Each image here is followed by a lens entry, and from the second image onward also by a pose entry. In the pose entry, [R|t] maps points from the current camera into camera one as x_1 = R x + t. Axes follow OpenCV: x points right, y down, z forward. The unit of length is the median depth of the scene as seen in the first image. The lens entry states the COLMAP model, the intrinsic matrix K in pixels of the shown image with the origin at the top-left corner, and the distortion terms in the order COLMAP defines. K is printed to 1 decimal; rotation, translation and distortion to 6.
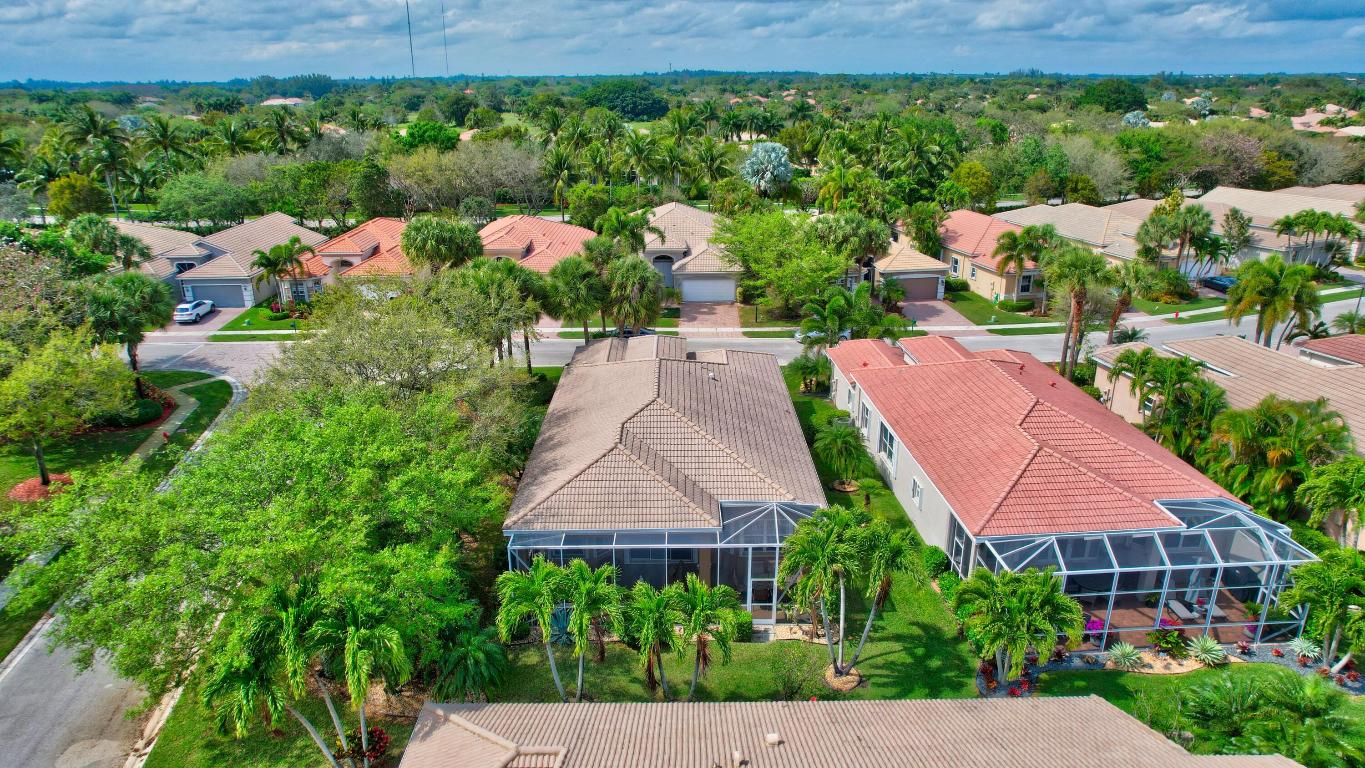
lens RADIAL K [[884.0, 0, 677.9], [0, 884.0, 386.6], [0, 0, 1]] dist [-0.000374, 0.002282]
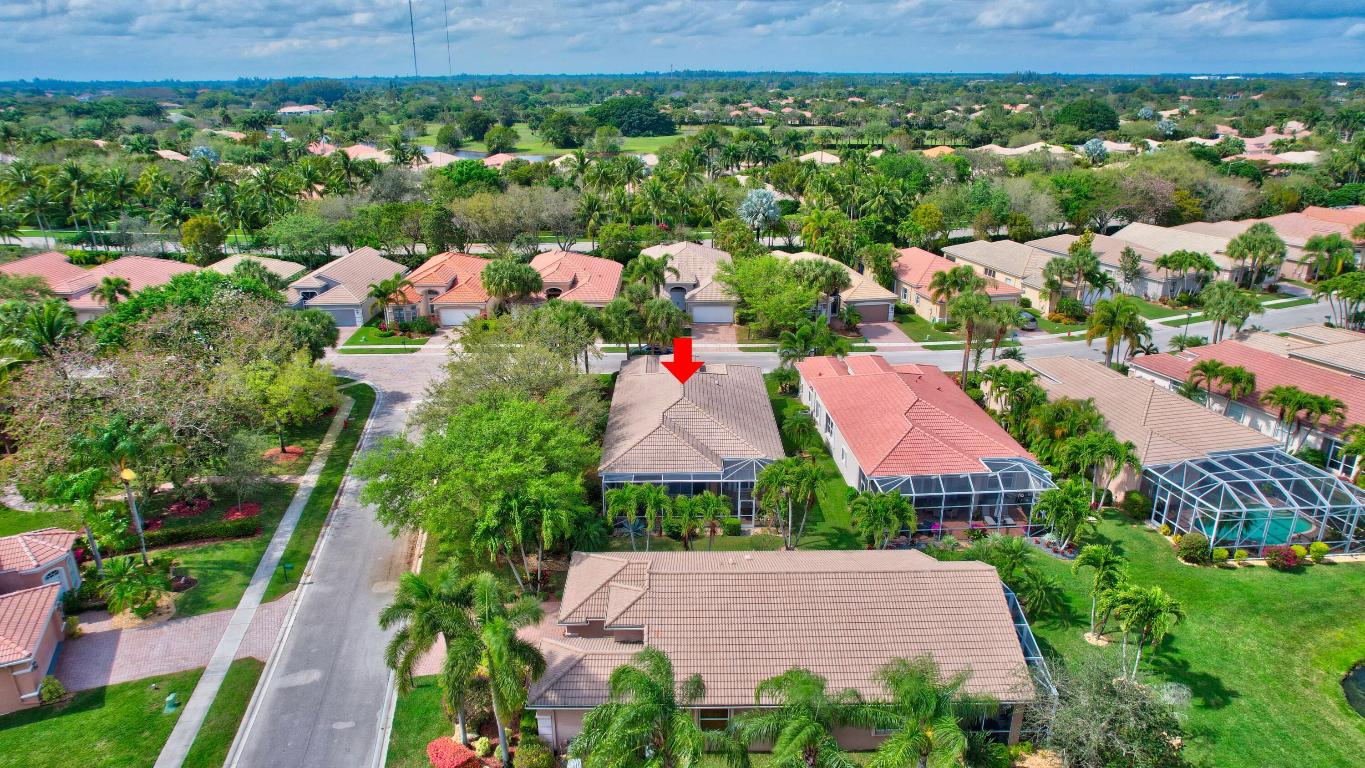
lens RADIAL K [[884.0, 0, 677.9], [0, 884.0, 386.6], [0, 0, 1]] dist [-0.000374, 0.002282]
pose [[0.999999, 0.001522, -0.000430, -0.017210], [-0.001521, 0.999995, 0.002782, -0.005715], [0.000434, -0.002782, 0.999996, -0.322625]]
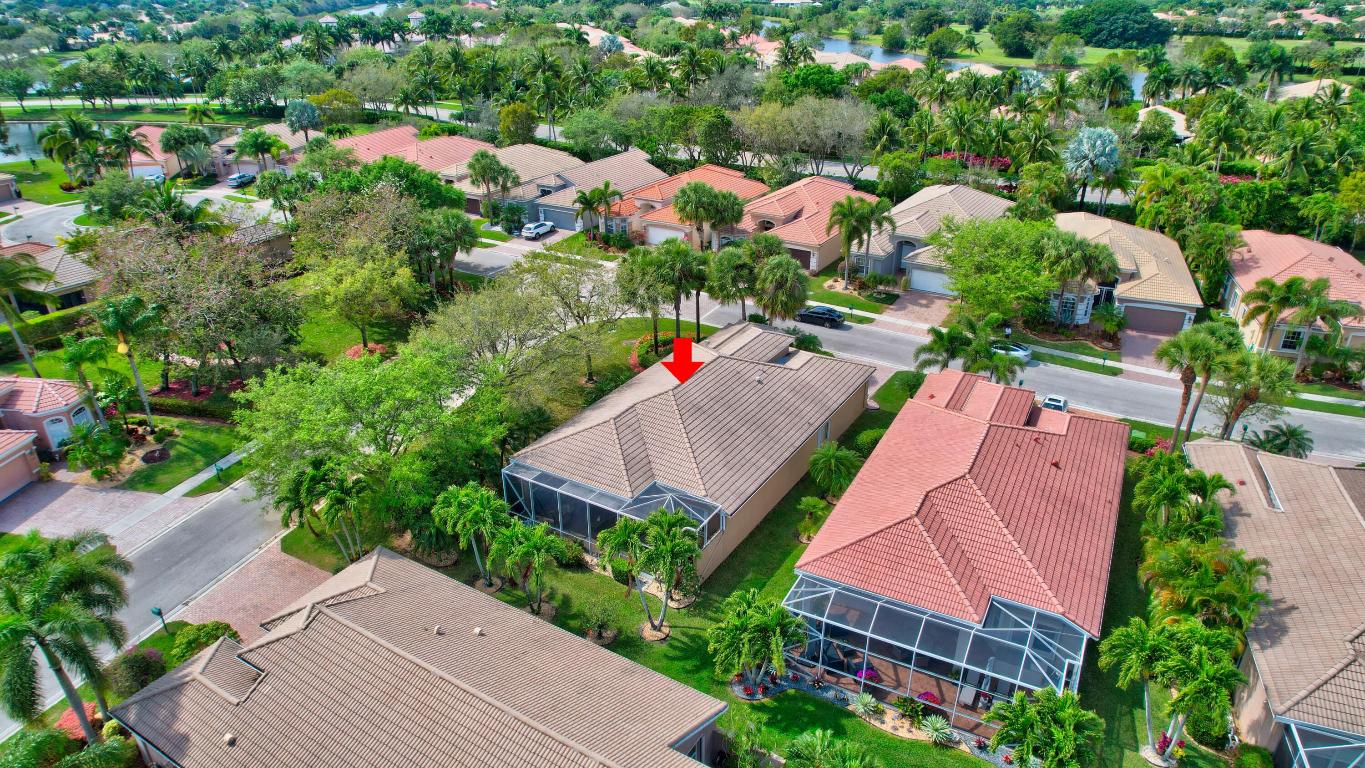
lens RADIAL K [[884.0, 0, 677.9], [0, 884.0, 386.6], [0, 0, 1]] dist [-0.000374, 0.002282]
pose [[0.853220, 0.232531, -0.466847, 0.303481], [-0.181941, 0.971582, 0.151415, -0.097197], [0.488788, -0.044252, 0.871279, -0.055131]]
